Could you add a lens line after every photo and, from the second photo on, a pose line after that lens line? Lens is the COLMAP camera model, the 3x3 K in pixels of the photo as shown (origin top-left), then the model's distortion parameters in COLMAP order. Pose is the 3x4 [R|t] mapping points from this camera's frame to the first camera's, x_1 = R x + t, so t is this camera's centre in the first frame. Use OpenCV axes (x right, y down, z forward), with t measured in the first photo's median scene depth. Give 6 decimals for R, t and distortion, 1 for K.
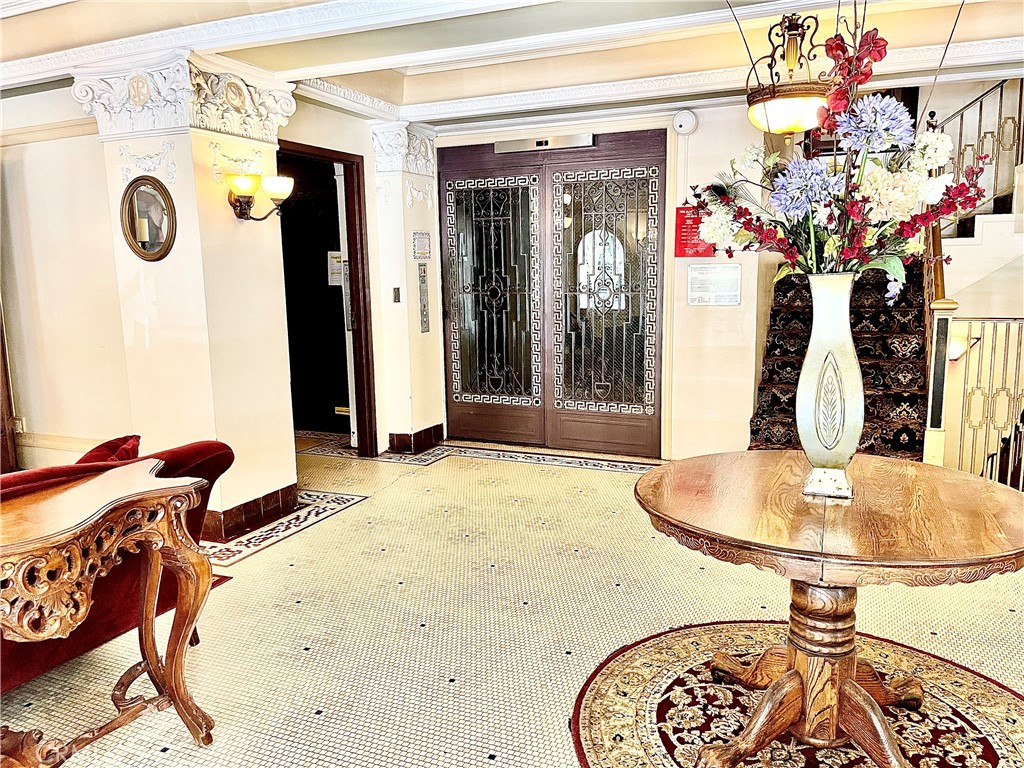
lens RADIAL K [[770.5, 0, 507.4], [0, 770.5, 392.0], [0, 0, 1]] dist [0.037132, -0.046864]
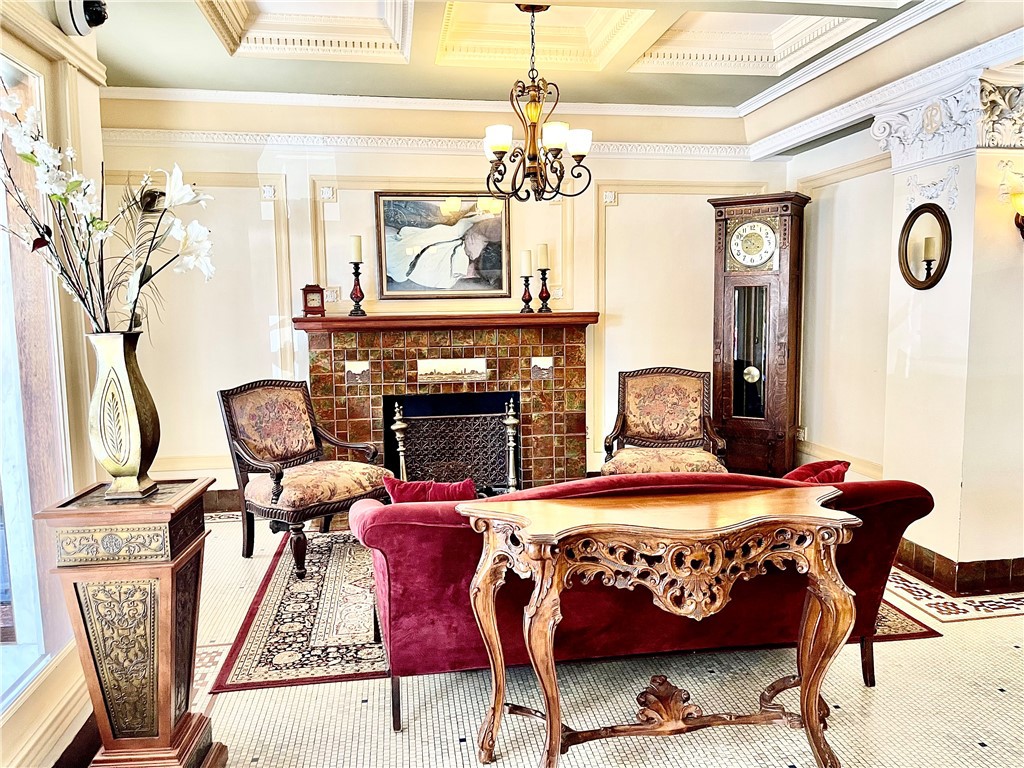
lens RADIAL K [[770.5, 0, 505.7], [0, 770.5, 376.7], [0, 0, 1]] dist [0.037132, -0.046864]
pose [[0.539265, 0.094916, -0.836770, 0.164052], [-0.131716, 0.990906, 0.027514, -0.031545], [0.831772, 0.095379, 0.546862, 0.065491]]
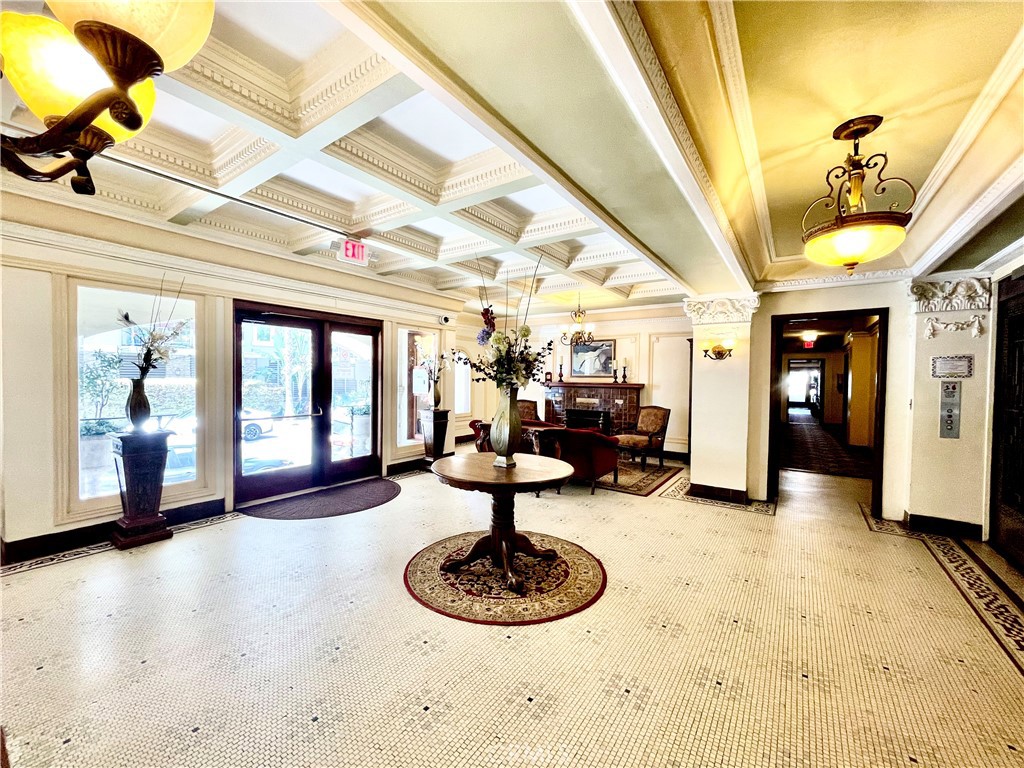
lens RADIAL K [[410.6, 0, 513.8], [0, 410.6, 382.4], [0, 0, 1]] dist [-0.000048, -0.000808]
pose [[-0.185780, 0.026230, -0.982241, 1.716532], [-0.167348, 0.984194, 0.057935, -0.230457], [0.968236, 0.175139, -0.178454, 1.186147]]
